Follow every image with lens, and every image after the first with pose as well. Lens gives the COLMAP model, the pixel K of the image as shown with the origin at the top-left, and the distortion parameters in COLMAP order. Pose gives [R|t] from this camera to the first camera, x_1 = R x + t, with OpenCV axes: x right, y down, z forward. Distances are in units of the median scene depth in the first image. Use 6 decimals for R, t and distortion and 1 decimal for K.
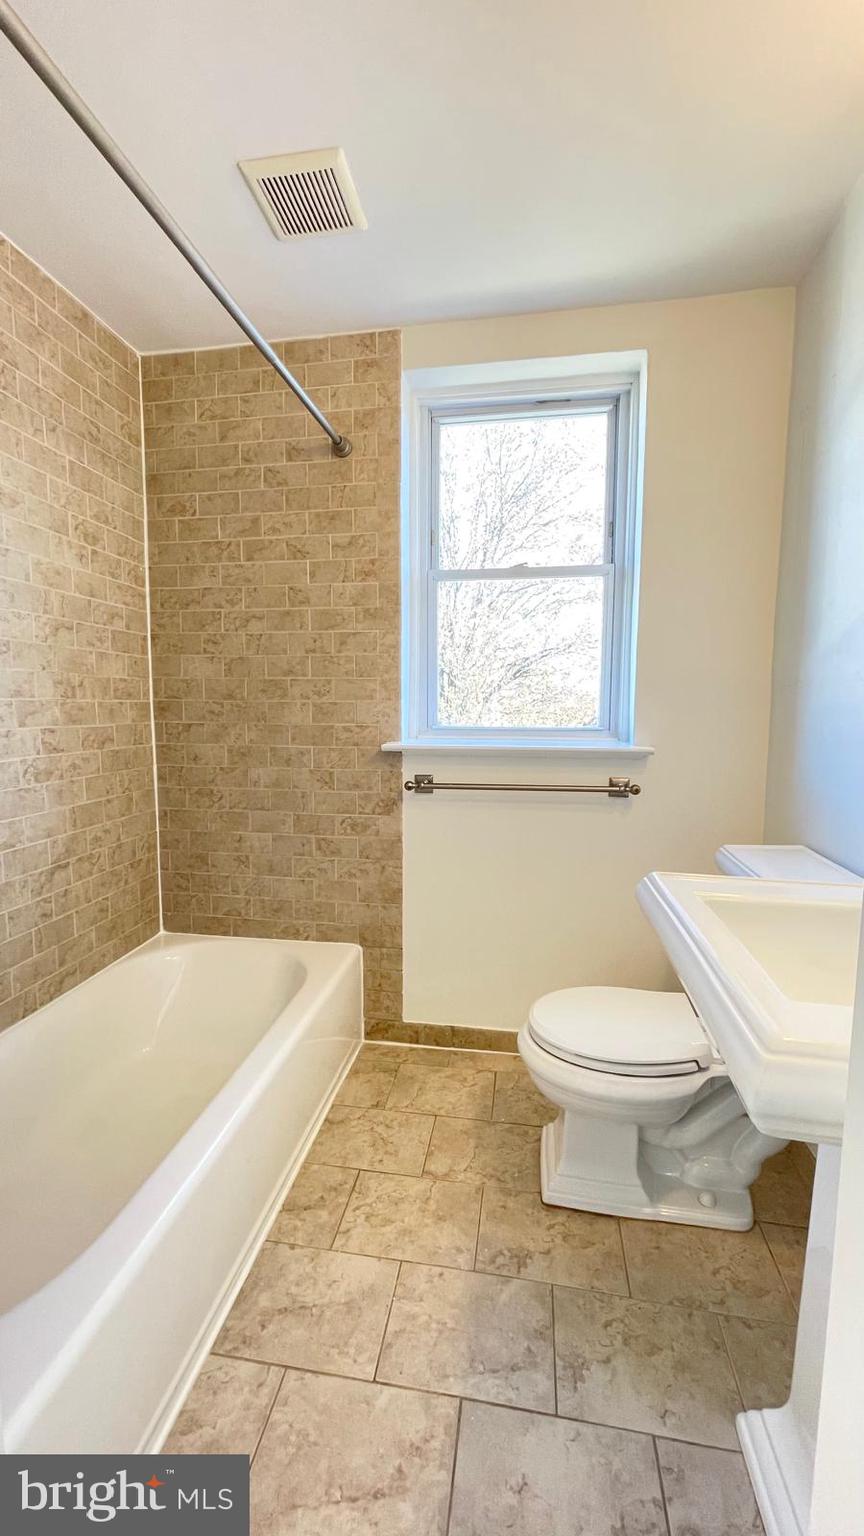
lens RADIAL K [[618.7, 0, 427.4], [0, 618.7, 767.4], [0, 0, 1]] dist [-0.001201, 0.001848]
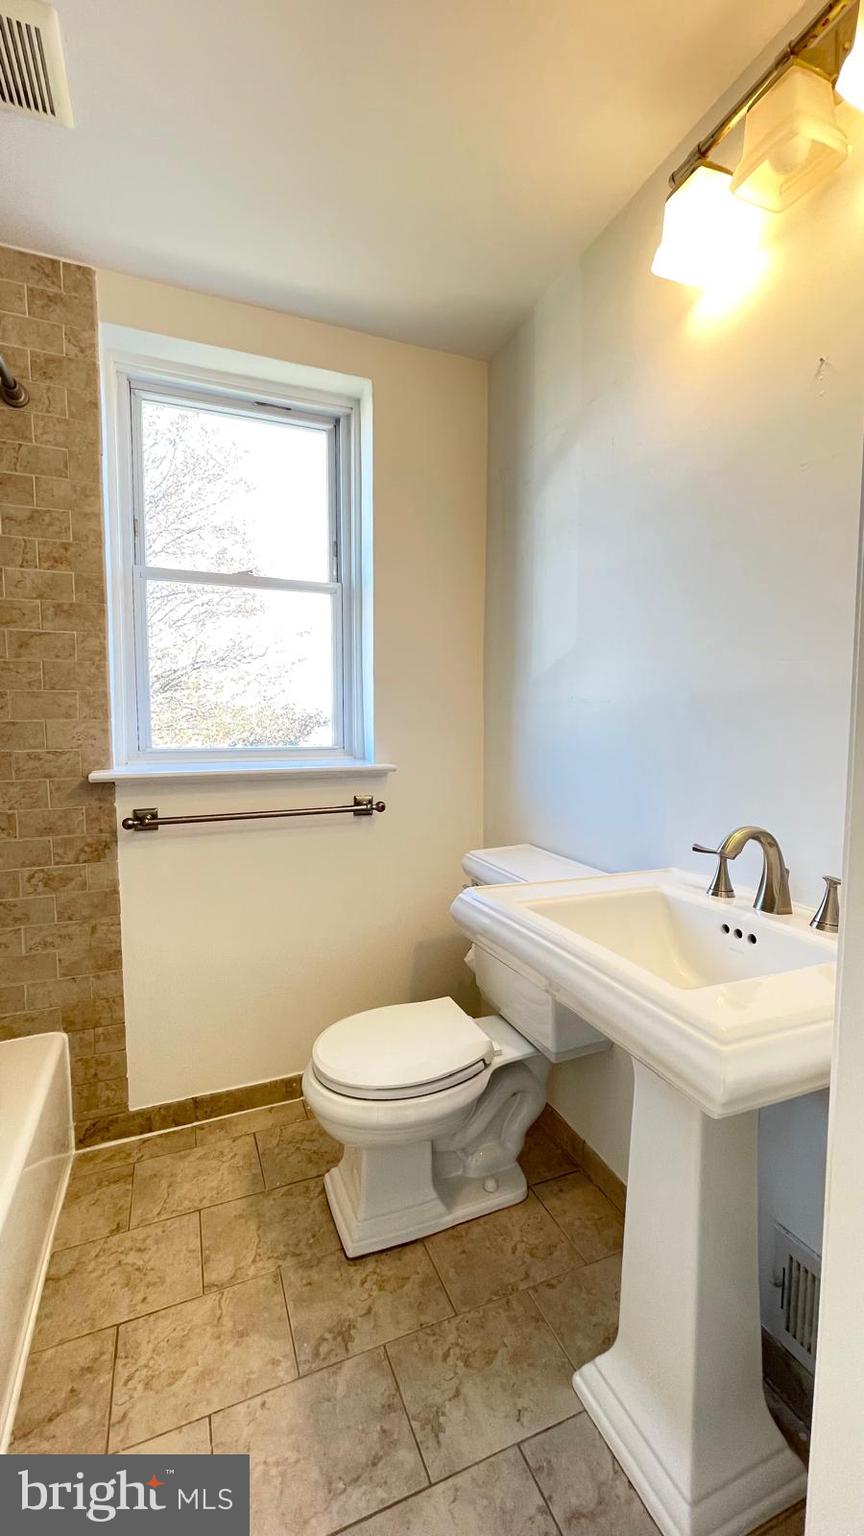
lens RADIAL K [[618.7, 0, 429.8], [0, 618.7, 767.3], [0, 0, 1]] dist [-0.001201, 0.001848]
pose [[0.848637, -0.044888, 0.527068, -0.127386], [0.057351, 0.998327, -0.007320, -0.016274], [-0.525857, 0.036440, 0.849792, 0.089128]]
